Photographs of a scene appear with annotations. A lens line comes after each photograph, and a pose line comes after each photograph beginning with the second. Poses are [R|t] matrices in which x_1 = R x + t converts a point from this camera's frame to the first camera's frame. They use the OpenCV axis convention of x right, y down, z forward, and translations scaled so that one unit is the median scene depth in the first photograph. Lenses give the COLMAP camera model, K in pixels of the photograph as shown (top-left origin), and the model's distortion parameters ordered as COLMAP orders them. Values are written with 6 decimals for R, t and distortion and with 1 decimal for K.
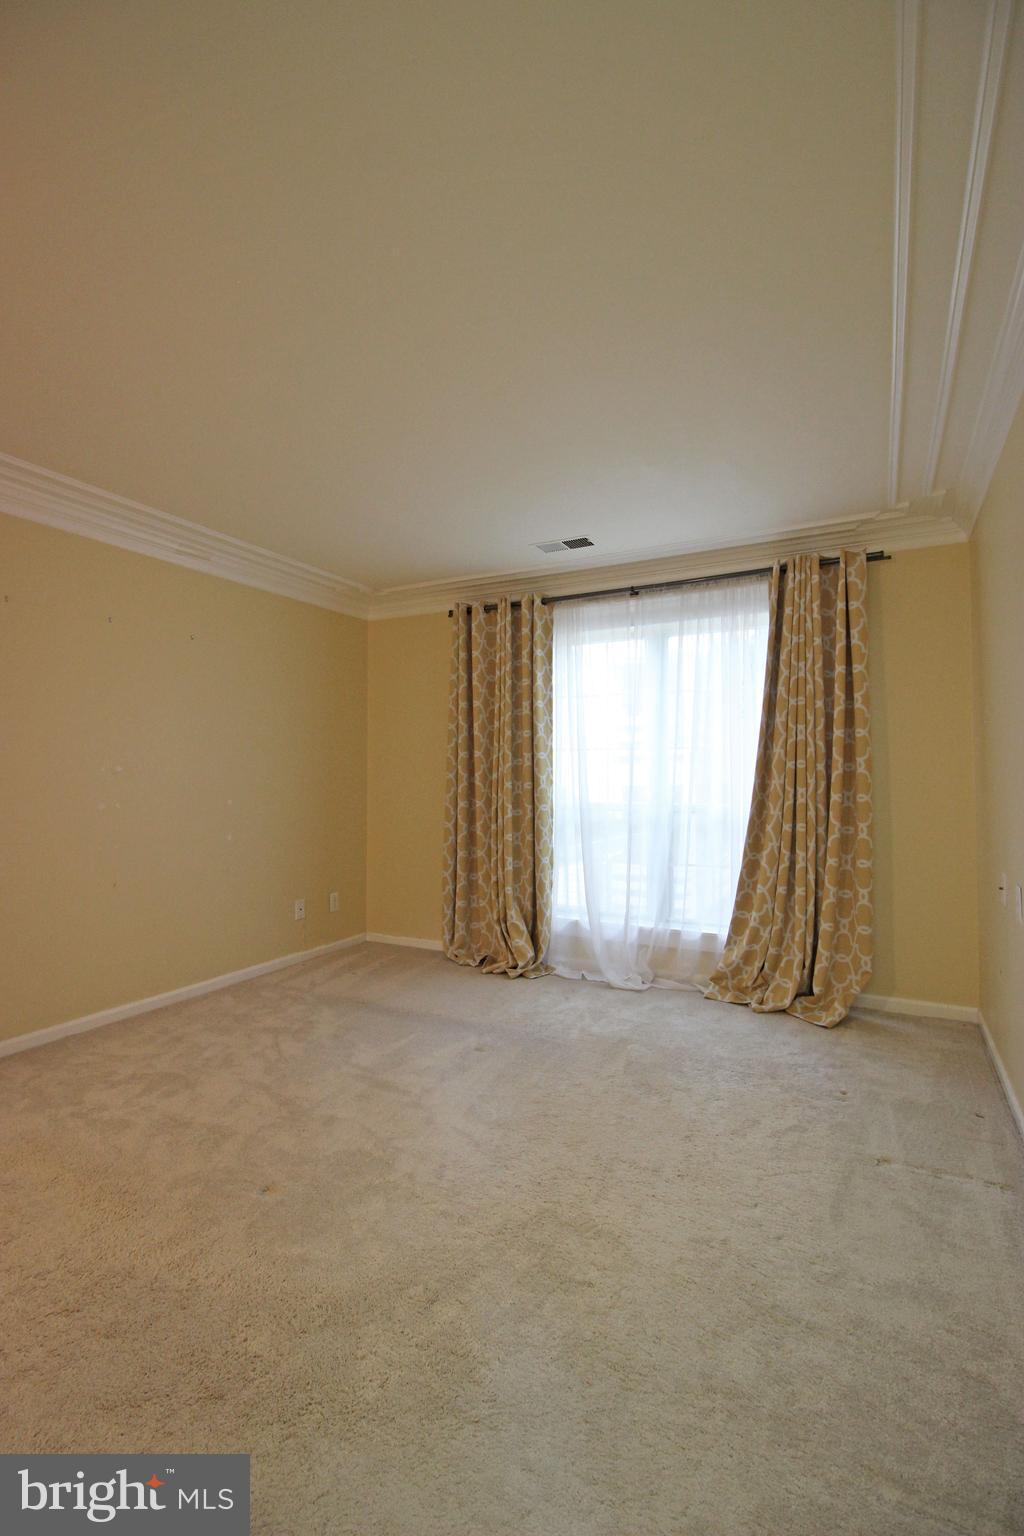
lens RADIAL K [[713.6, 0, 515.0], [0, 713.6, 777.8], [0, 0, 1]] dist [-0.014213, -0.002872]
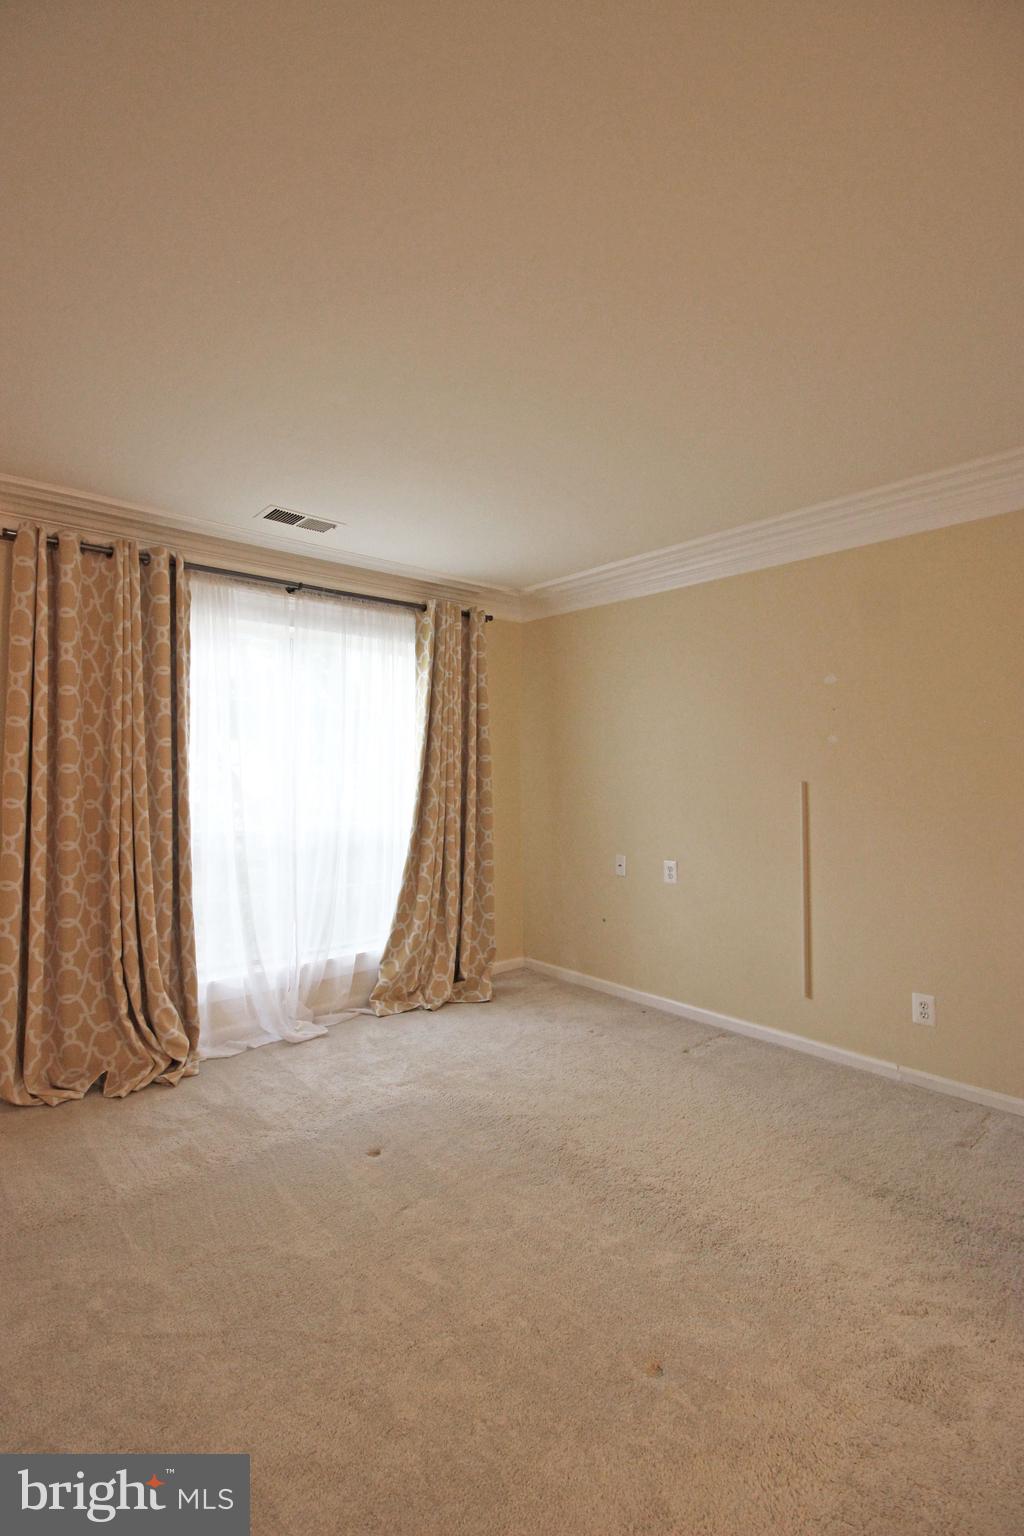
lens RADIAL K [[713.6, 0, 514.3], [0, 713.6, 767.5], [0, 0, 1]] dist [-0.014213, -0.002872]
pose [[0.343092, 0.007099, 0.939275, -0.613548], [0.001266, 0.999967, -0.008020, -0.033782], [-0.939301, 0.003940, 0.343071, 0.478725]]
